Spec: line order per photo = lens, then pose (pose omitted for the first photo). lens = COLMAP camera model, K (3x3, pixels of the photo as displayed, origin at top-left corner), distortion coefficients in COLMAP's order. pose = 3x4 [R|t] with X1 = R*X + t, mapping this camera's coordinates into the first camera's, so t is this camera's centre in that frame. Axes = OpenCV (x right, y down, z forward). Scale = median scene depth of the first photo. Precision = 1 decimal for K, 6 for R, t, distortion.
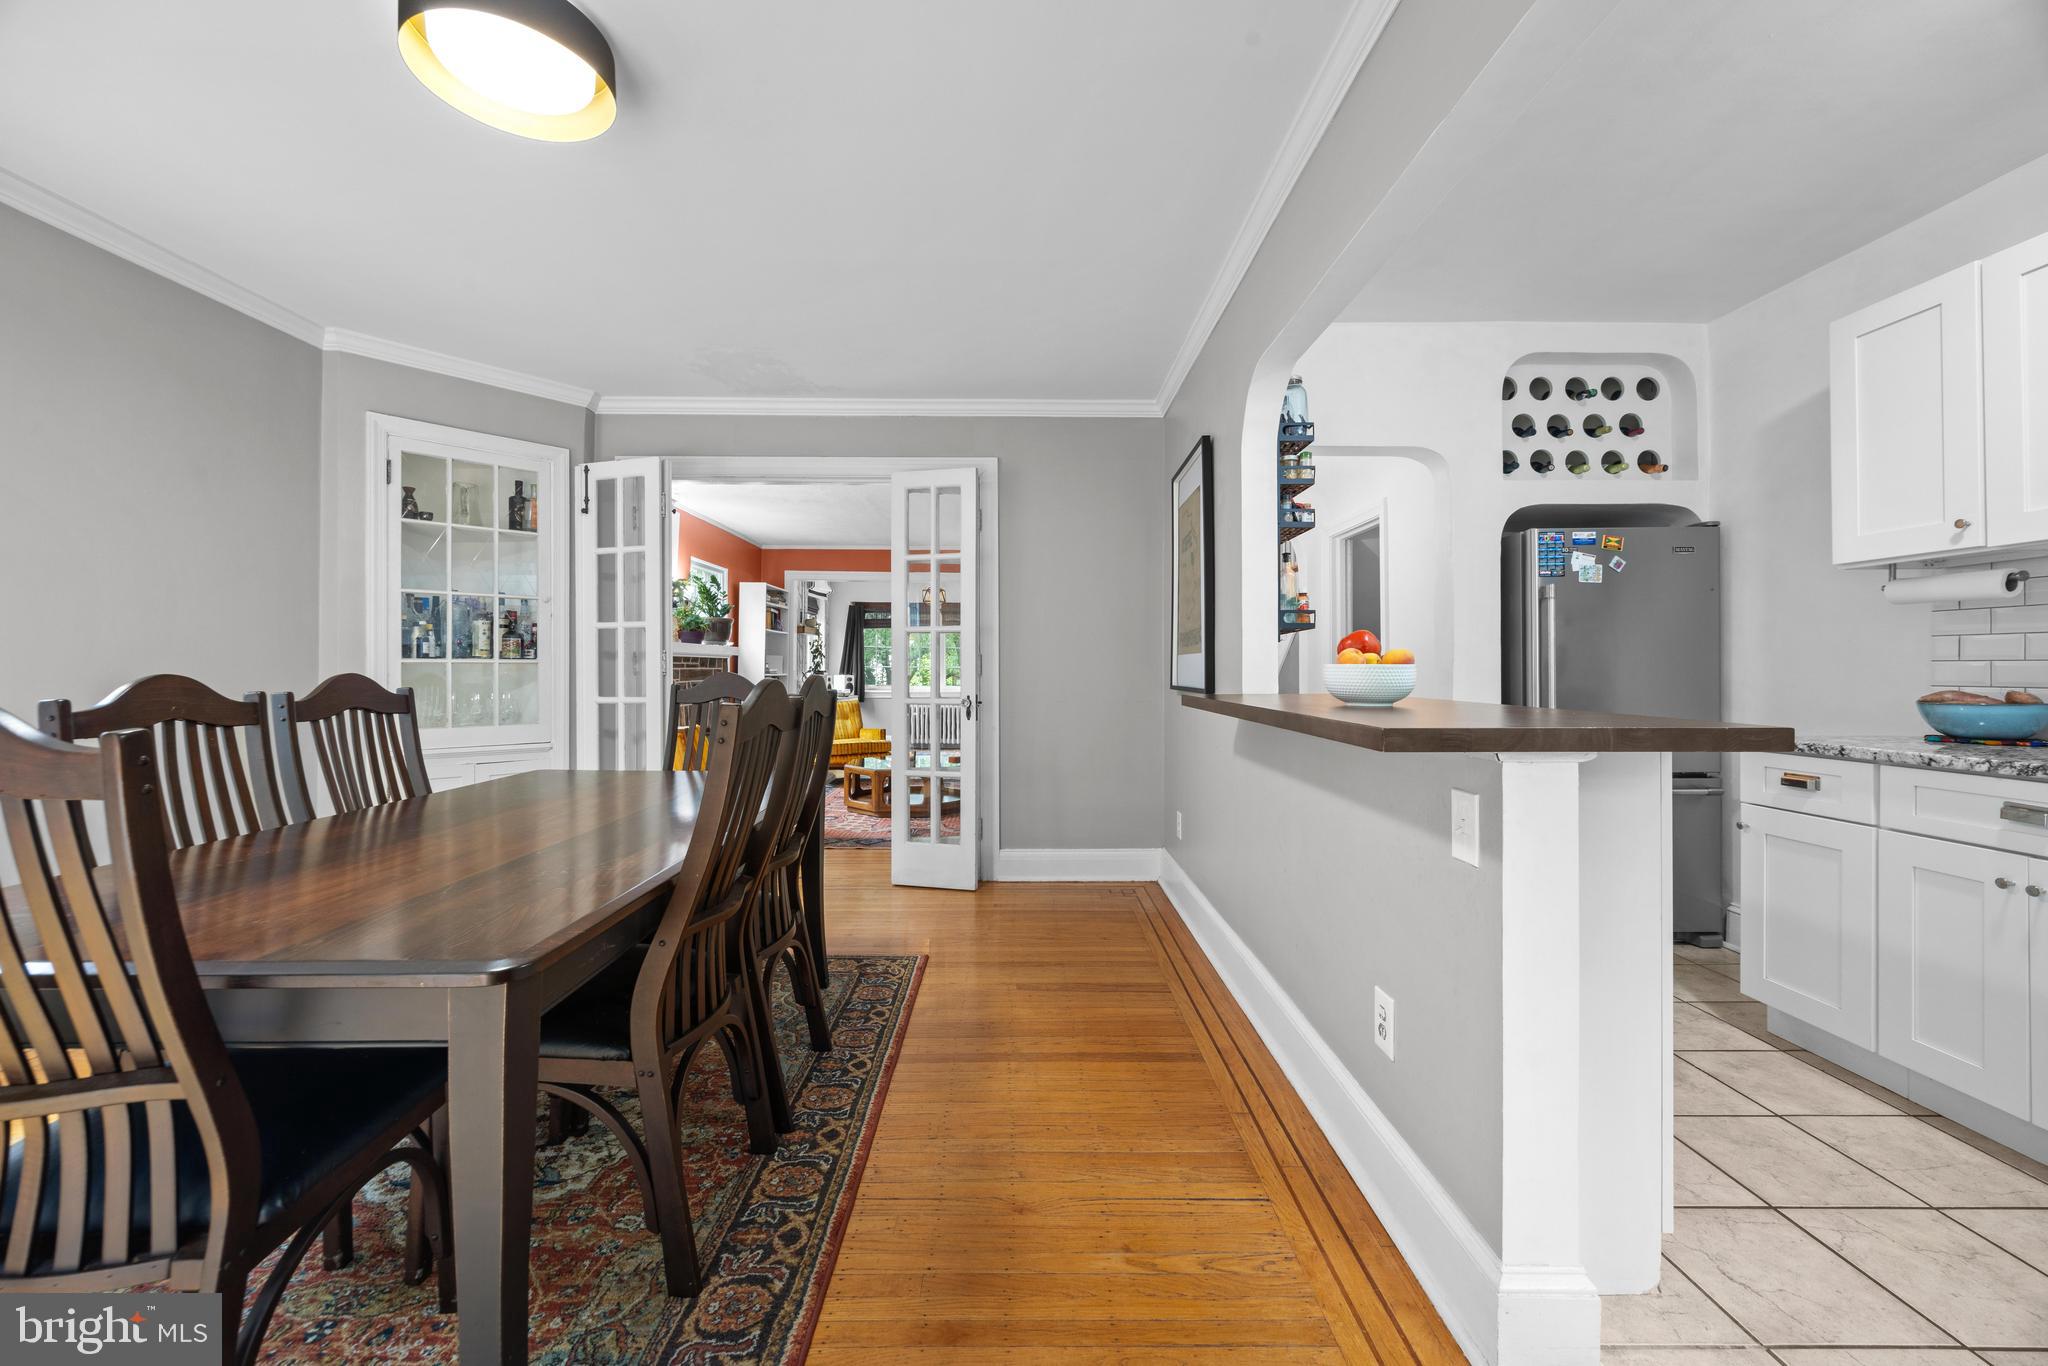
lens RADIAL K [[787.9, 0, 1023.3], [0, 787.9, 670.4], [0, 0, 1]] dist [-0.003040, 0.000031]
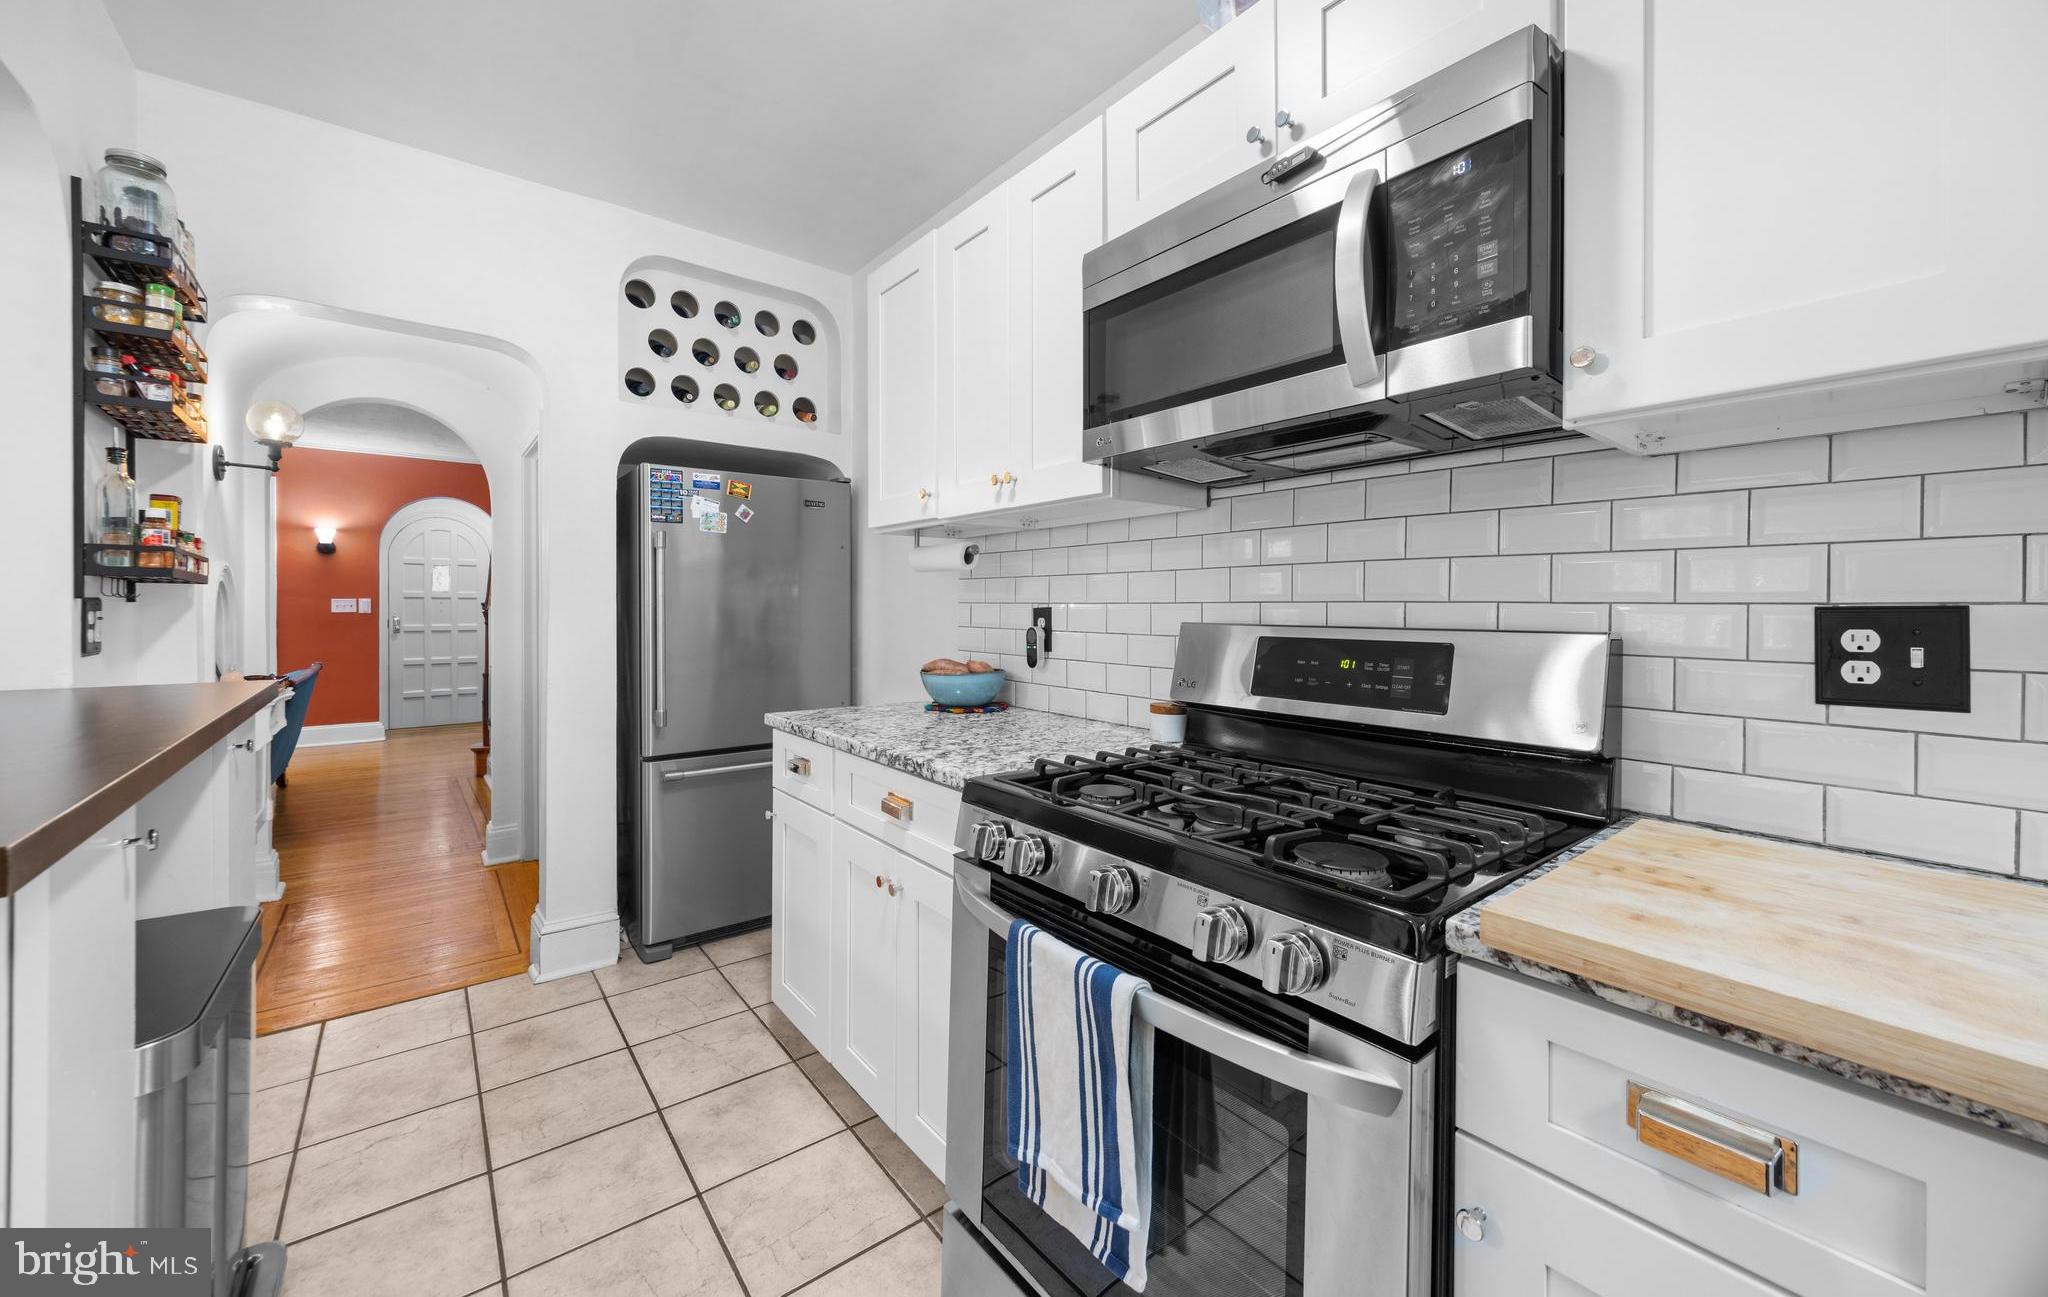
lens RADIAL K [[787.6, 0, 1031.2], [0, 787.6, 614.2], [0, 0, 1]] dist [-0.001668, 0.000028]
pose [[0.787315, 0.002426, 0.616546, 0.445714], [-0.006474, 0.999970, 0.004333, -0.025675], [-0.616517, -0.007403, 0.787307, 0.089101]]
